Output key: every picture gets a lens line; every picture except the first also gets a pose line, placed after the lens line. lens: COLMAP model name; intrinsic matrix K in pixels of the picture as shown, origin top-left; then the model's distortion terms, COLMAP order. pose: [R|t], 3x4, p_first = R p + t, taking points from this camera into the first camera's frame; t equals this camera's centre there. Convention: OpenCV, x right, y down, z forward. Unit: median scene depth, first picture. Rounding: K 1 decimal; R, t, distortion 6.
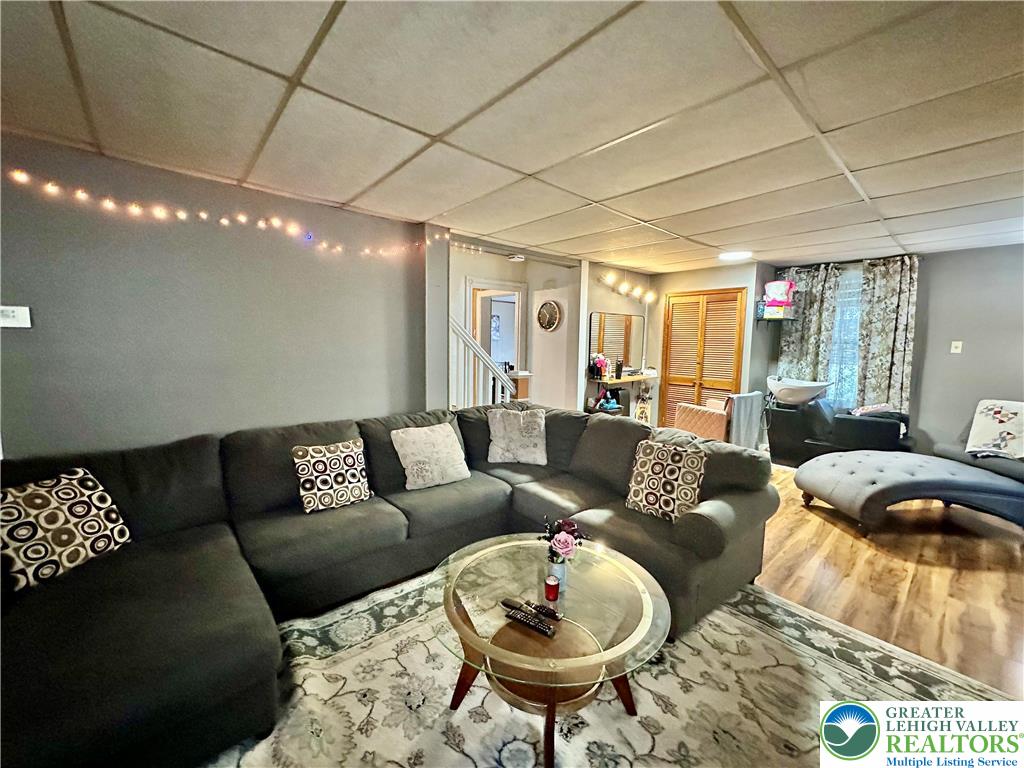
lens RADIAL K [[403.7, 0, 512.0], [0, 403.7, 384.0], [0, 0, 1]] dist [-0.000125, 0.000155]
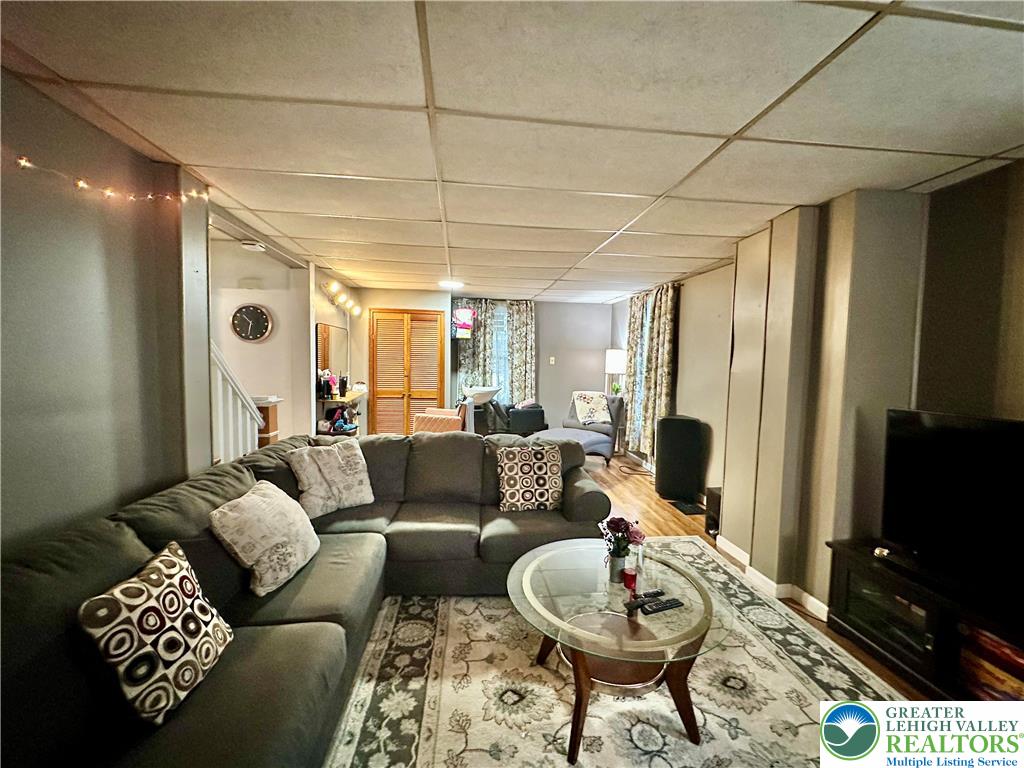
lens RADIAL K [[403.7, 0, 512.0], [0, 403.7, 384.0], [0, 0, 1]] dist [-0.000125, 0.000155]
pose [[0.575220, -0.054468, 0.816184, -0.432283], [0.076068, 0.997019, 0.012926, -0.038388], [-0.814454, 0.054650, 0.577648, 0.246874]]
